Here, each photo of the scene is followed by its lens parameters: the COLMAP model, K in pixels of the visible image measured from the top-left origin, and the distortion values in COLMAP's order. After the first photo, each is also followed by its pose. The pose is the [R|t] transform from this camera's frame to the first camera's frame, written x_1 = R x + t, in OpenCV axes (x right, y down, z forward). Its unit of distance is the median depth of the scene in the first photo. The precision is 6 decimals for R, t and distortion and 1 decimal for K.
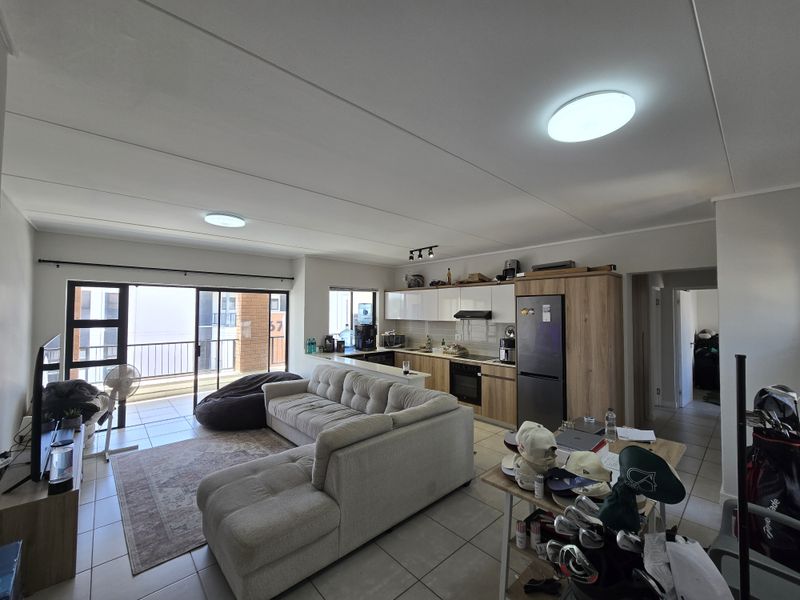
lens RADIAL K [[326.4, 0, 403.4], [0, 326.4, 301.0], [0, 0, 1]] dist [-0.007038, -0.000072]
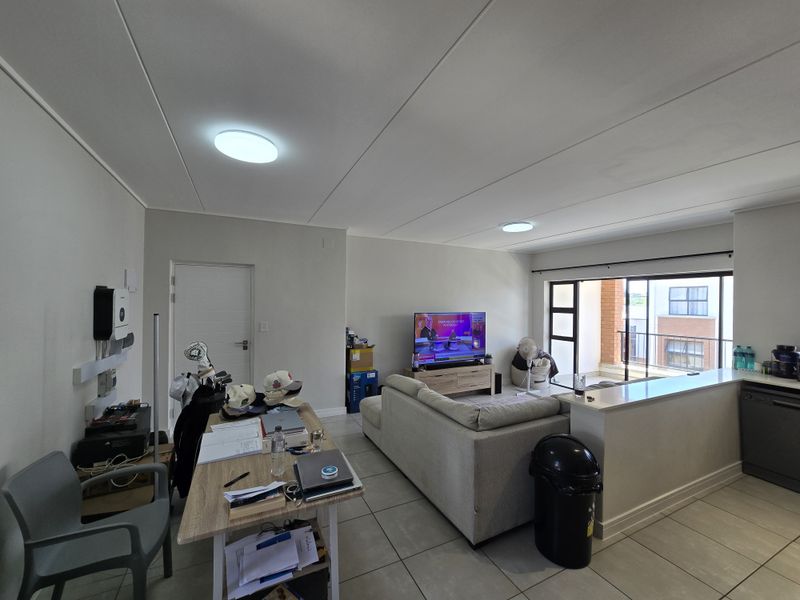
lens RADIAL K [[335.2, 0, 400.0], [0, 335.2, 300.0], [0, 0, 1]] dist [-0.000217, 0.000016]
pose [[-0.282442, -0.001839, -0.959283, 0.621317], [0.030841, 0.999464, -0.010996, 0.017825], [0.958789, -0.032691, -0.282233, 0.687147]]
